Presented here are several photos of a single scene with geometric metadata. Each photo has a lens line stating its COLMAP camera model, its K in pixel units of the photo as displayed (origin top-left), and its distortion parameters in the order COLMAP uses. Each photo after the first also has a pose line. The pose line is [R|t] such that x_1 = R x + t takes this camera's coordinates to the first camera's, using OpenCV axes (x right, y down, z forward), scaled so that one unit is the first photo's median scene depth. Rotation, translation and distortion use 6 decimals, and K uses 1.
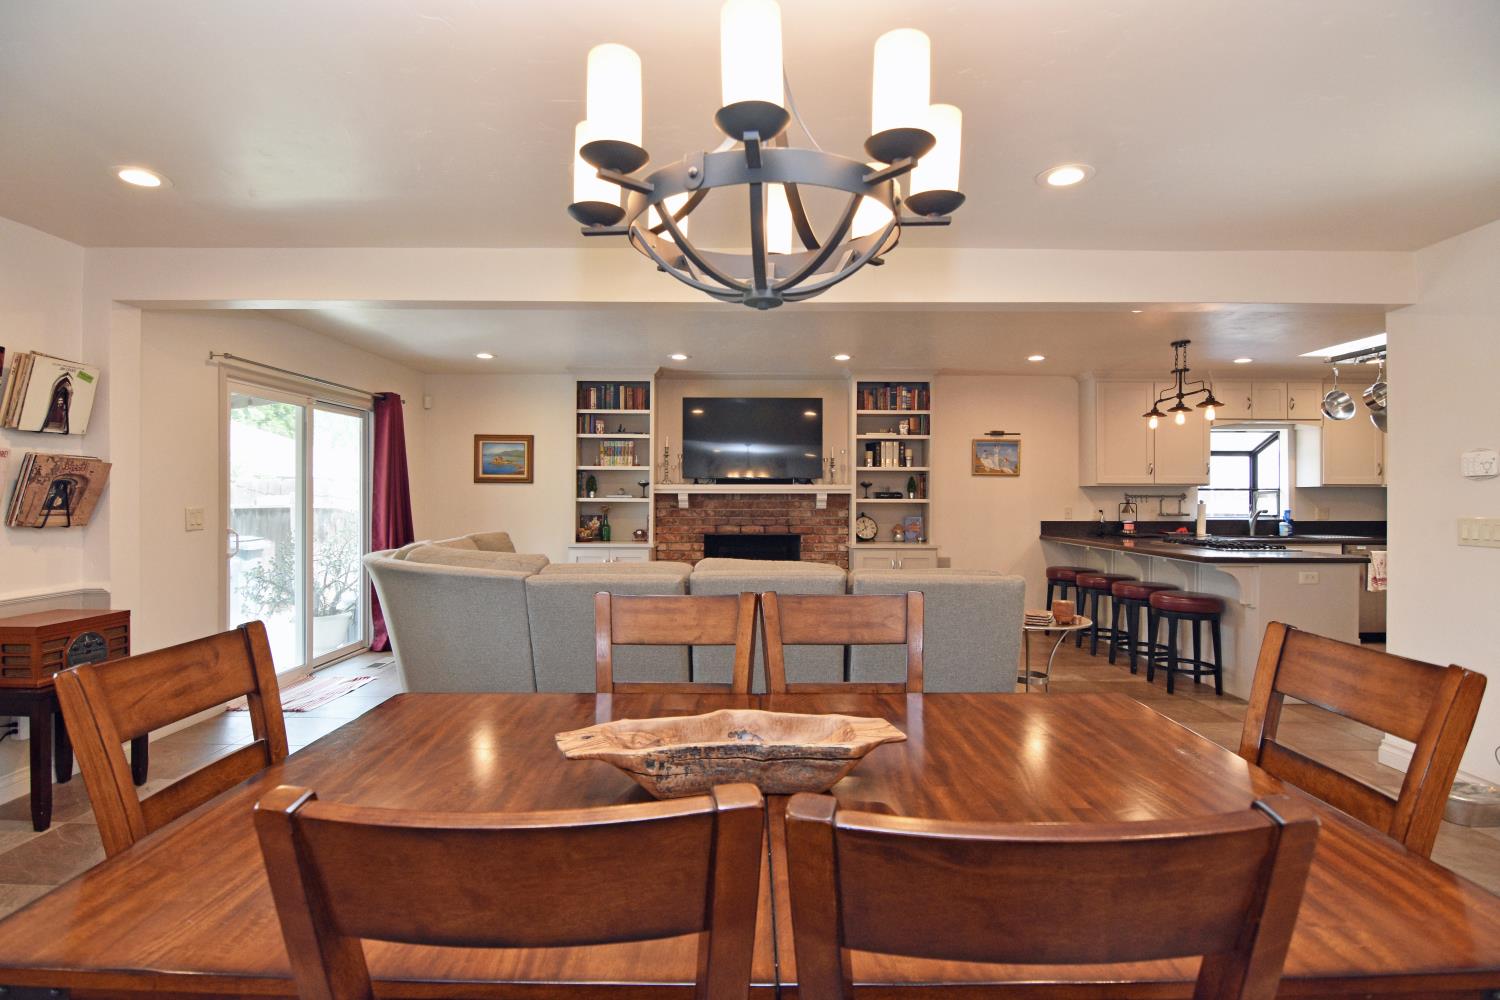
lens RADIAL K [[727.1, 0, 747.8], [0, 727.1, 497.5], [0, 0, 1]] dist [-0.006935, -0.010516]
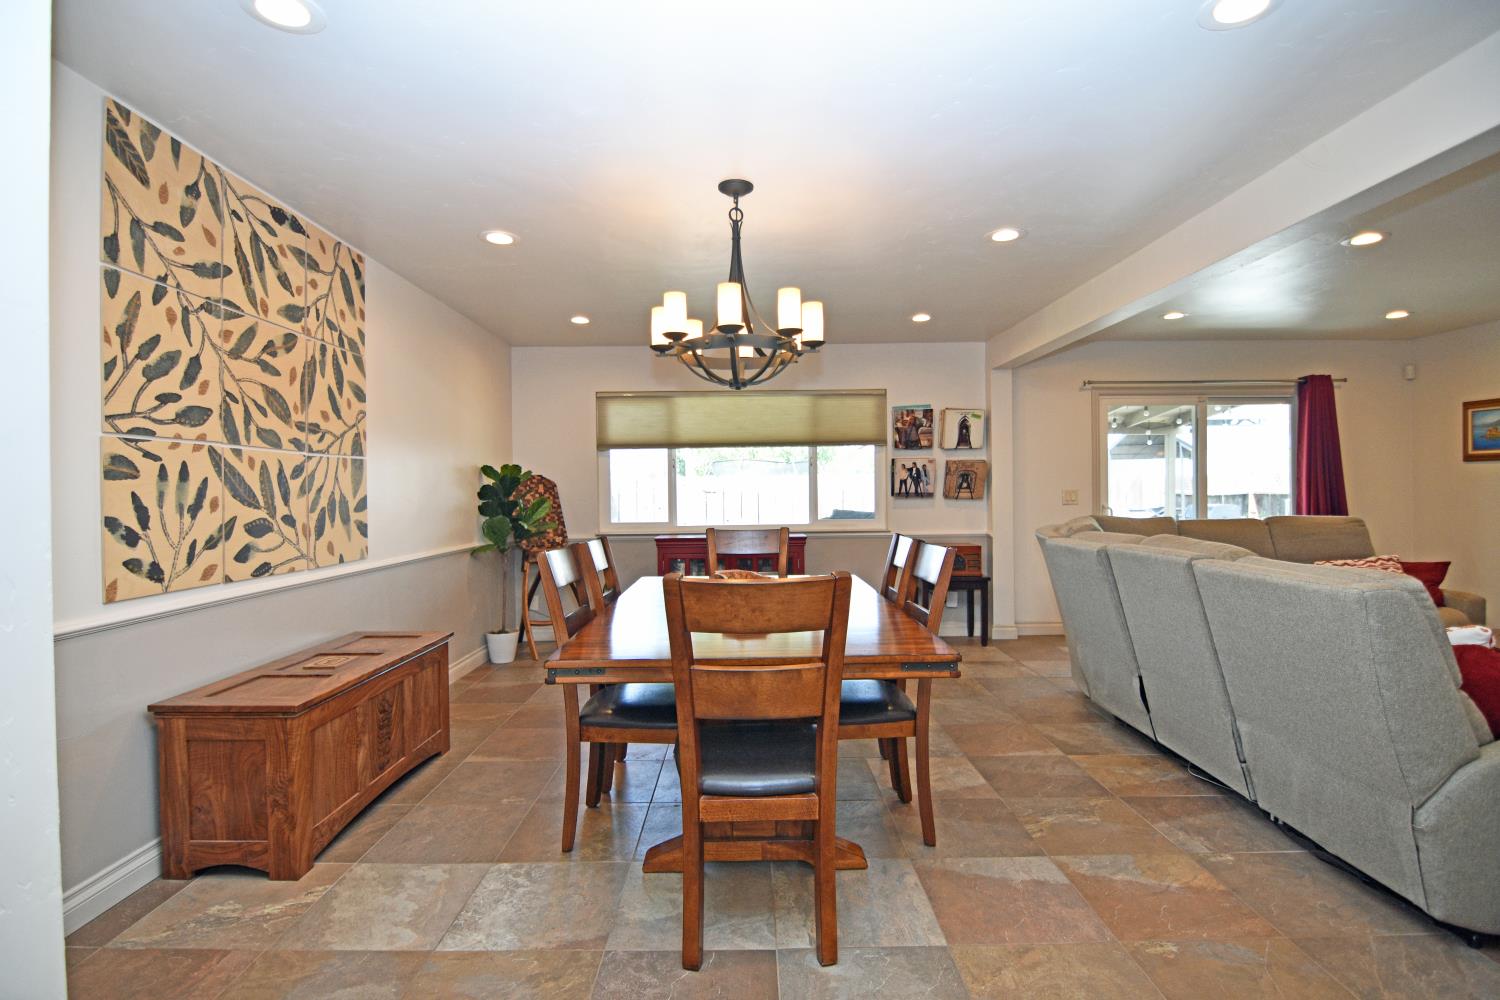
lens RADIAL K [[727.1, 0, 742.5], [0, 727.1, 491.8], [0, 0, 1]] dist [-0.006935, -0.010516]
pose [[-0.001350, -0.000961, -0.999999, 0.440701], [0.005843, 0.999982, -0.000968, 0.010303], [0.999982, -0.005845, -0.001345, 0.197993]]
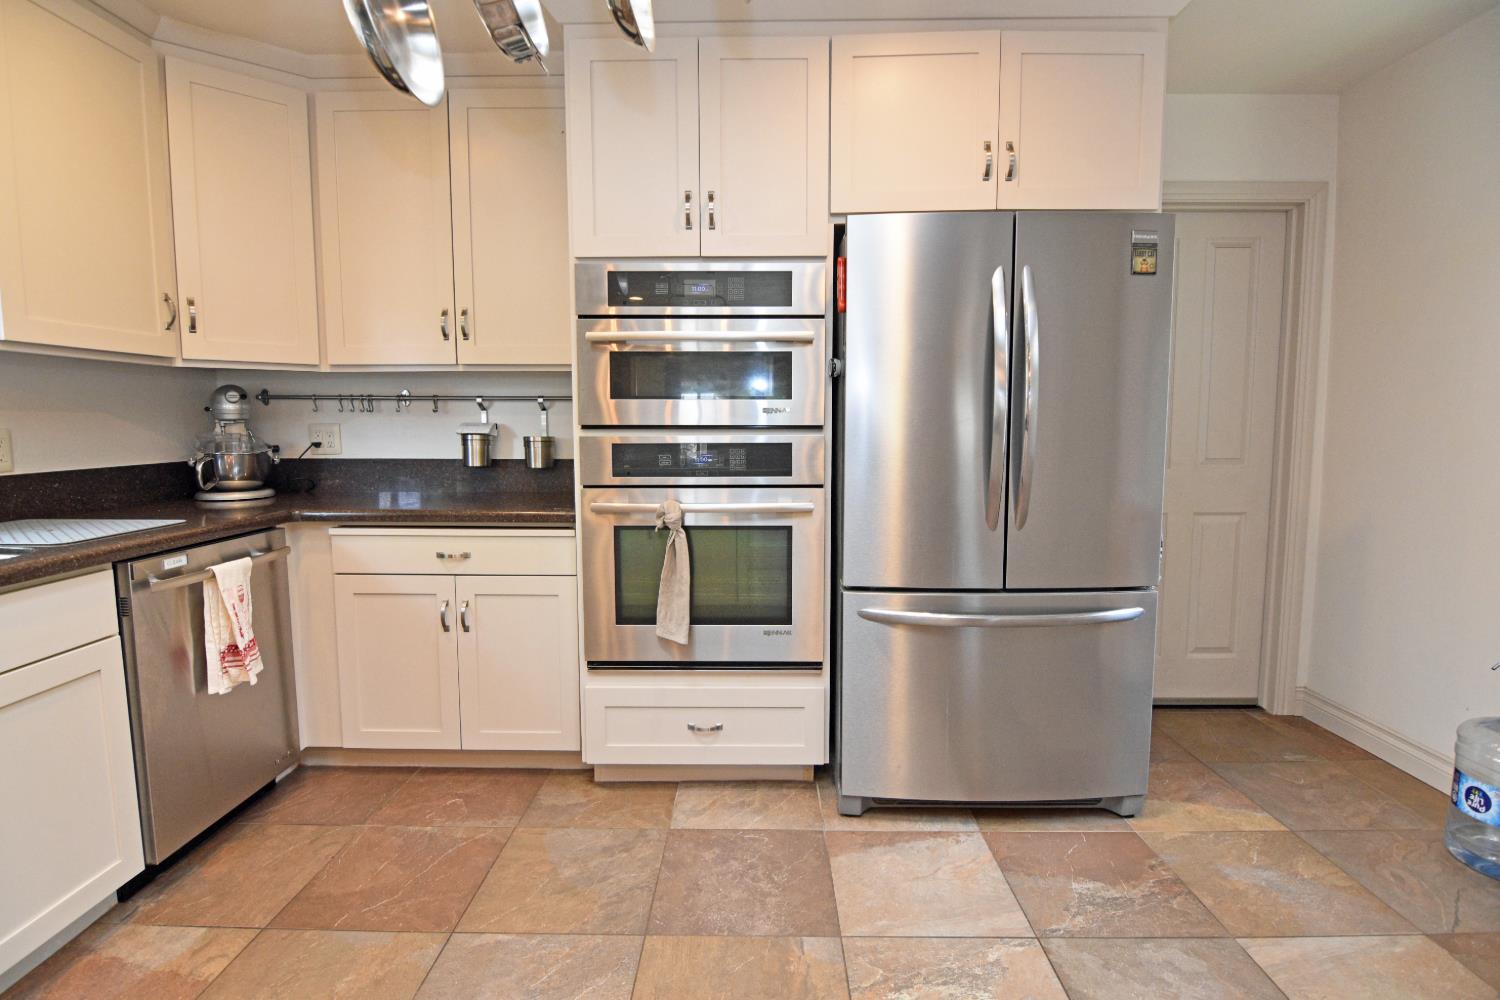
lens RADIAL K [[727.1, 0, 739.5], [0, 727.1, 502.0], [0, 0, 1]] dist [-0.006935, -0.010516]
pose [[0.015763, -0.115146, 0.993223, 0.525777], [0.006187, 0.993339, 0.115061, 0.011609], [-0.999857, 0.004332, 0.016370, 0.712097]]
